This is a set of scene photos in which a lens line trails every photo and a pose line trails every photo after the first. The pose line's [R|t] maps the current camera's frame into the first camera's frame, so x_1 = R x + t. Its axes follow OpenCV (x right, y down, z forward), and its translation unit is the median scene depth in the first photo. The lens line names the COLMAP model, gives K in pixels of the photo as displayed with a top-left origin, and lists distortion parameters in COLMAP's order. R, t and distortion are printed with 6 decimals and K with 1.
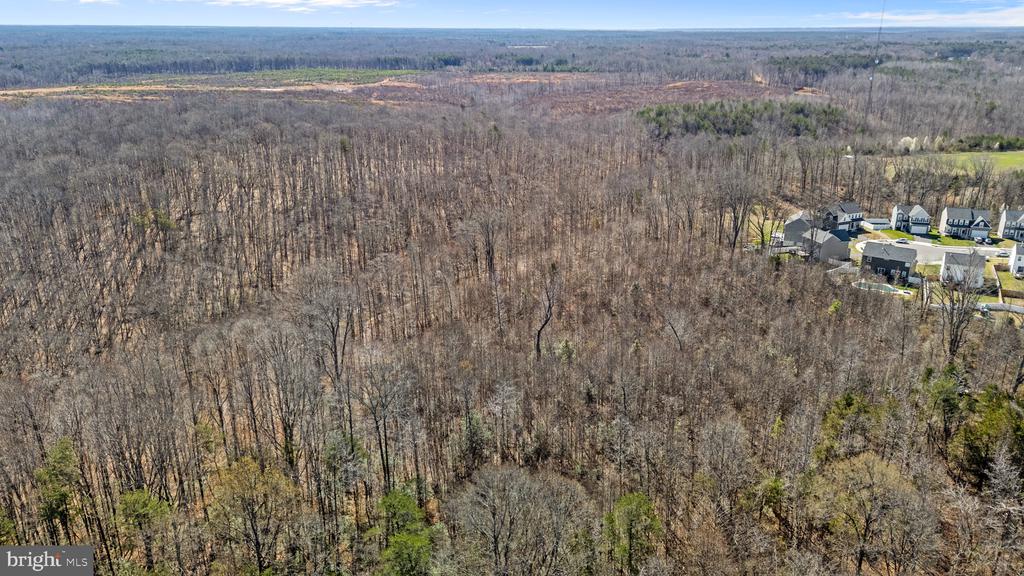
lens RADIAL K [[746.6, 0, 514.8], [0, 746.6, 285.8], [0, 0, 1]] dist [0.067280, -0.061588]
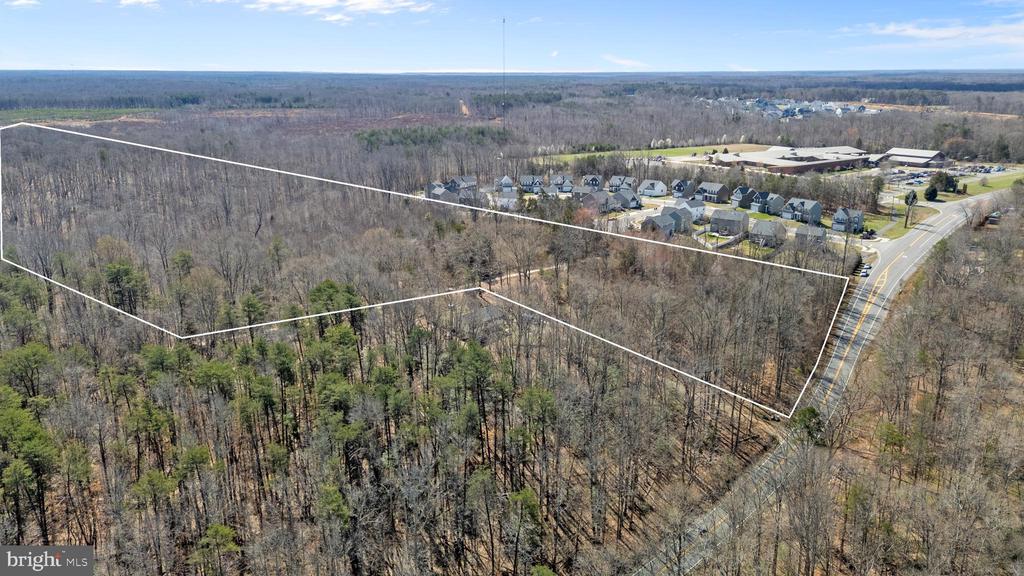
lens RADIAL K [[746.6, 0, 514.8], [0, 746.6, 285.8], [0, 0, 1]] dist [0.067280, -0.061588]
pose [[0.950869, -0.087004, 0.297118, 0.014309], [0.102570, 0.994031, -0.037176, 0.058619], [-0.292111, 0.065824, 0.954117, -0.161772]]
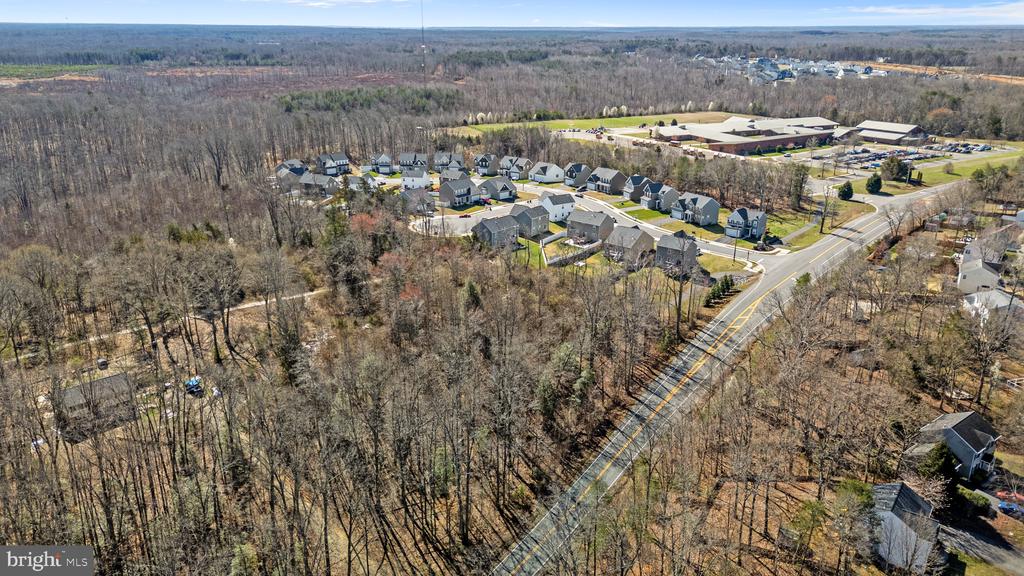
lens RADIAL K [[746.6, 0, 514.8], [0, 746.6, 285.8], [0, 0, 1]] dist [0.067280, -0.061588]
pose [[0.962306, -0.088516, 0.257160, 0.116299], [0.087911, 0.996032, 0.013872, 0.042149], [-0.257367, 0.009258, 0.966269, -0.119496]]
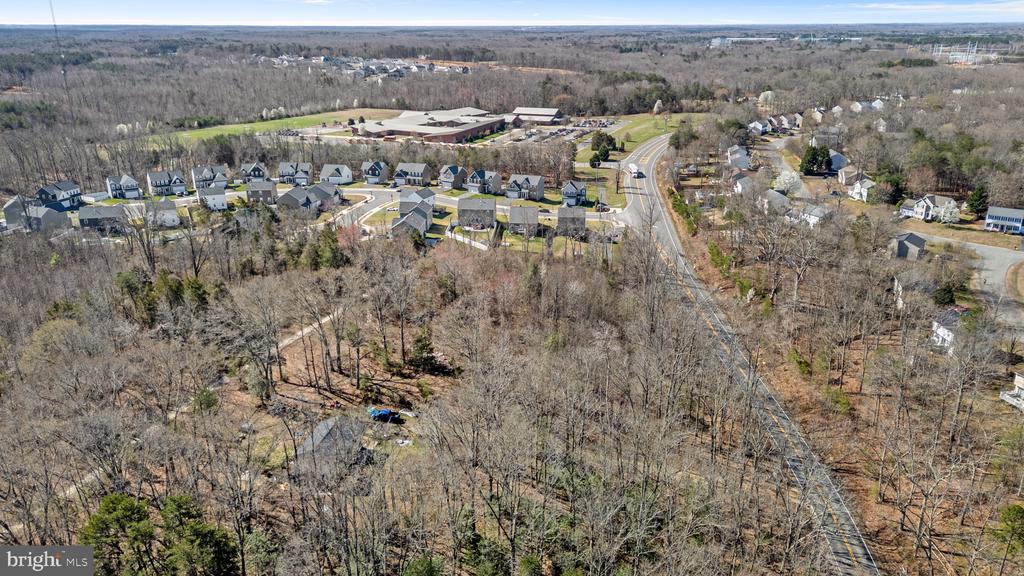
lens RADIAL K [[746.6, 0, 514.8], [0, 746.6, 285.8], [0, 0, 1]] dist [0.067280, -0.061588]
pose [[0.615183, -0.259896, 0.744315, -0.005742], [0.257995, 0.958483, 0.121442, 0.022052], [-0.744976, 0.117320, 0.656694, -0.063306]]
